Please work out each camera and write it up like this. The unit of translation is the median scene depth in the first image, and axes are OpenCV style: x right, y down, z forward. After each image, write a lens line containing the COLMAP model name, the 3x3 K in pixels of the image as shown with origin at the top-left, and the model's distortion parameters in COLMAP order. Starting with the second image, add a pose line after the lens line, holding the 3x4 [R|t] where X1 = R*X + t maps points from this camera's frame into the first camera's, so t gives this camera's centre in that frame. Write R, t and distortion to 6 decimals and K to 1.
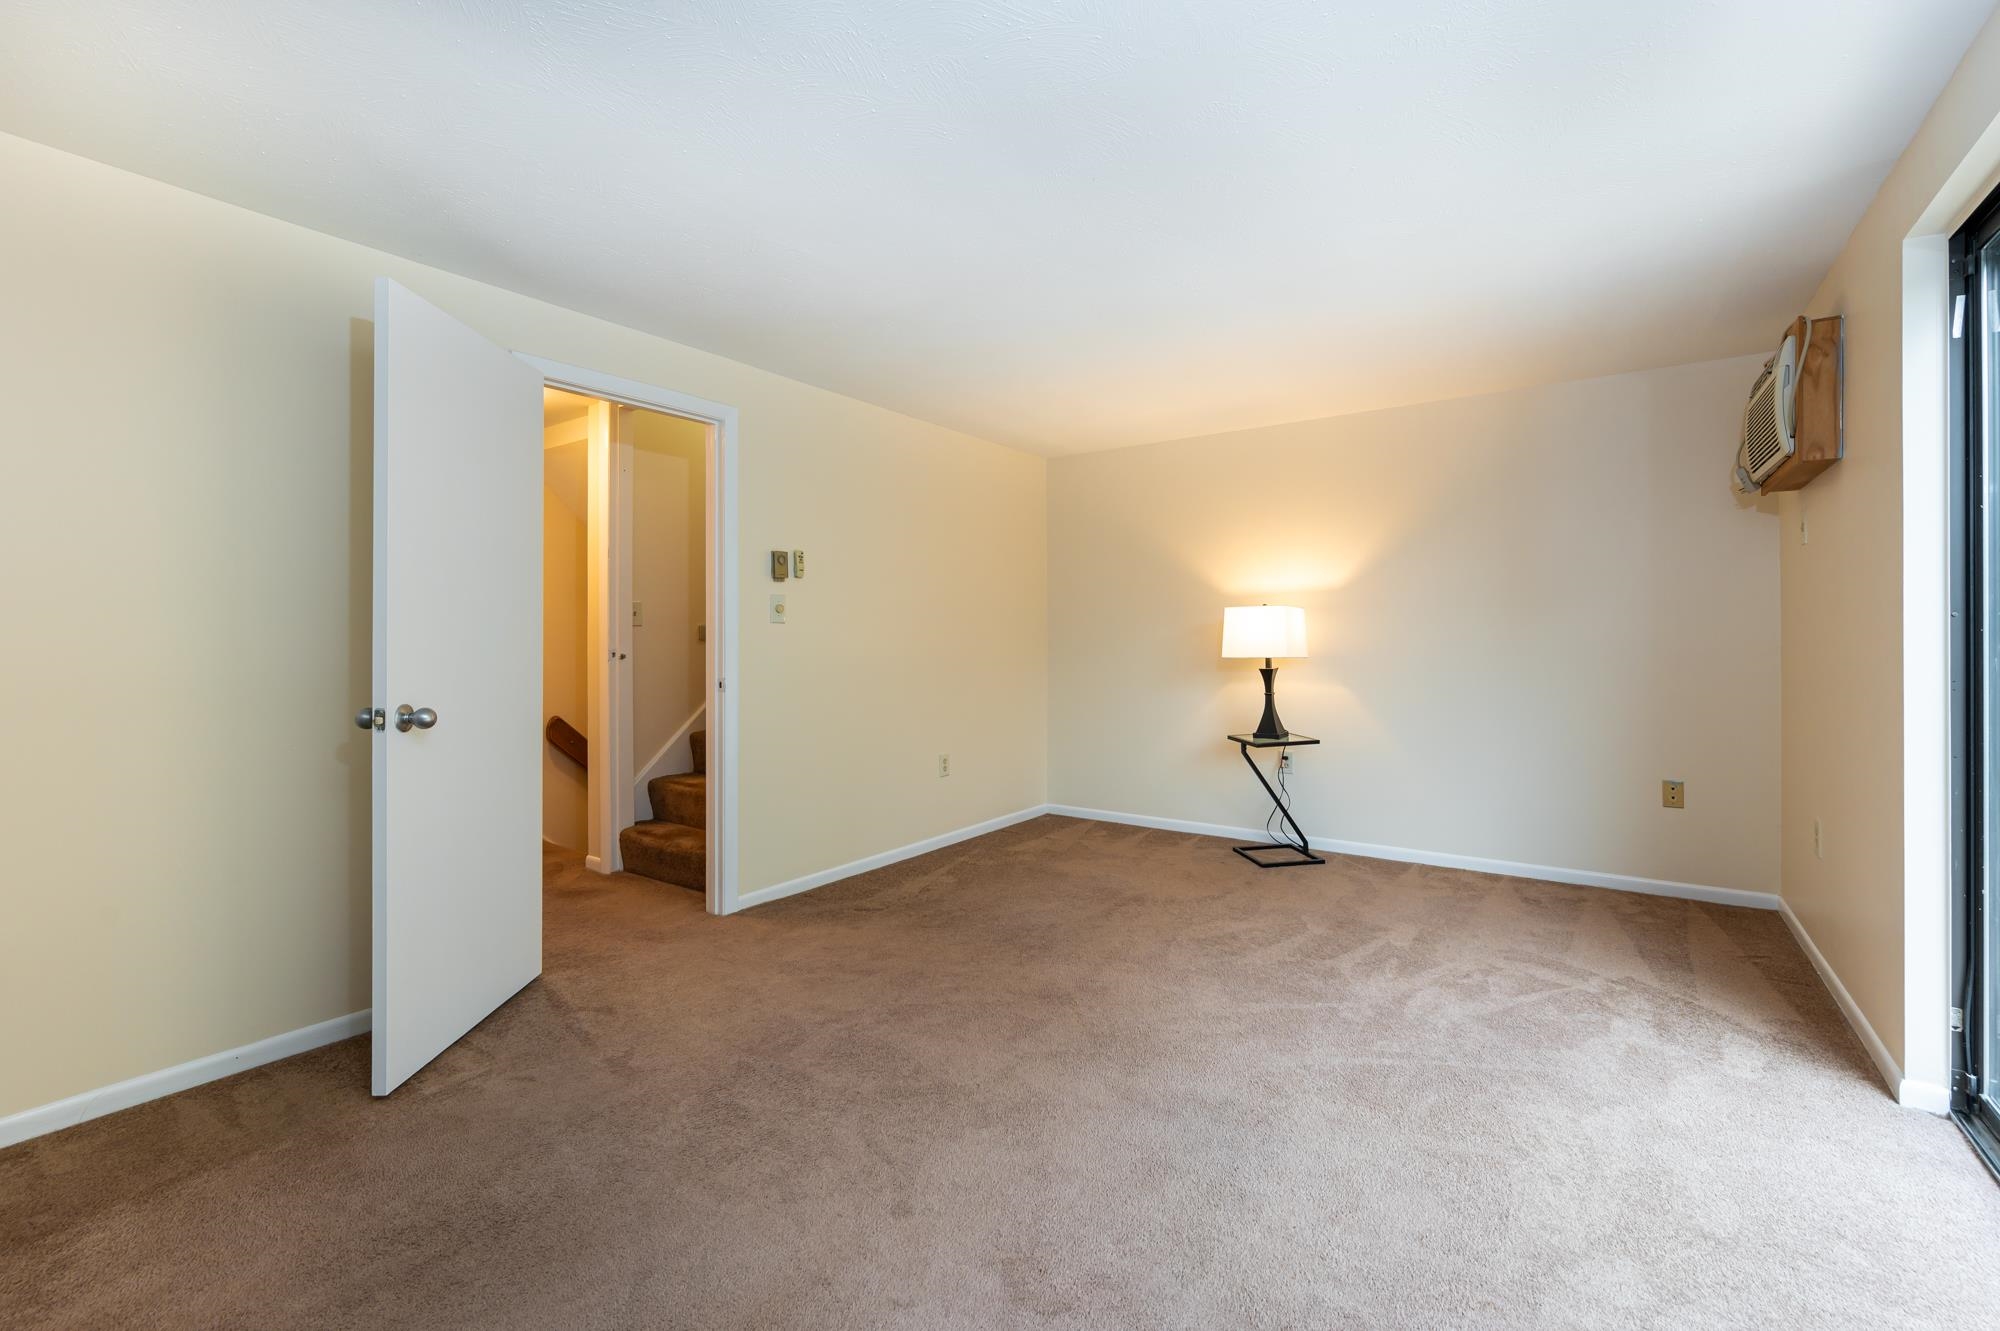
lens RADIAL K [[869.8, 0, 994.9], [0, 869.8, 638.5], [0, 0, 1]] dist [-0.001188, -0.000222]
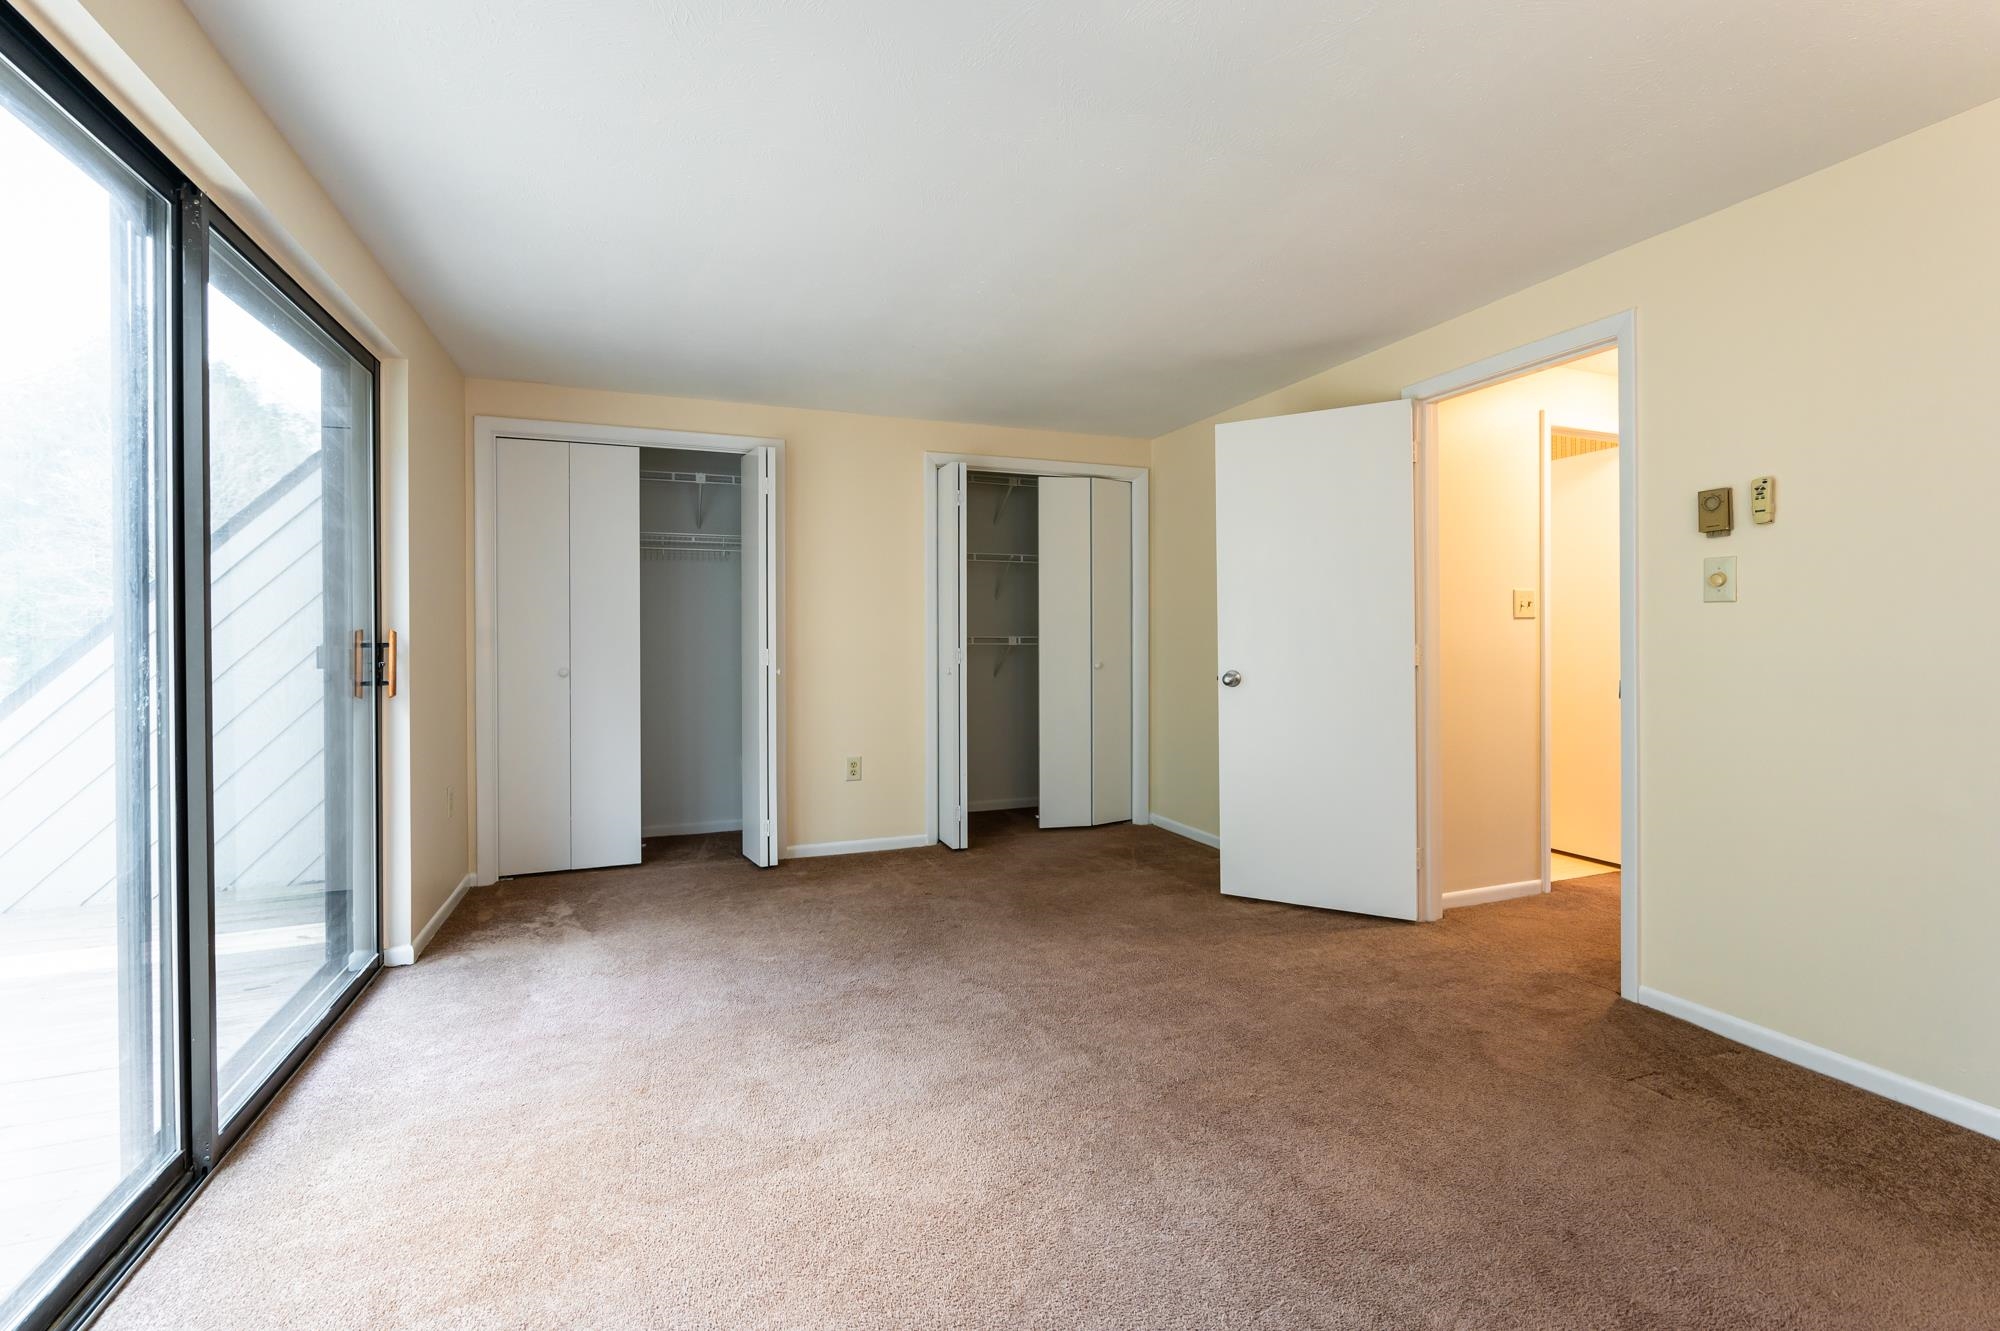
lens RADIAL K [[869.8, 0, 994.9], [0, 869.8, 638.5], [0, 0, 1]] dist [-0.001188, -0.000222]
pose [[-0.552910, 0.007212, -0.833210, 0.587635], [0.007849, 0.999963, 0.003447, 0.002311], [0.833204, -0.004634, -0.552946, 0.935799]]
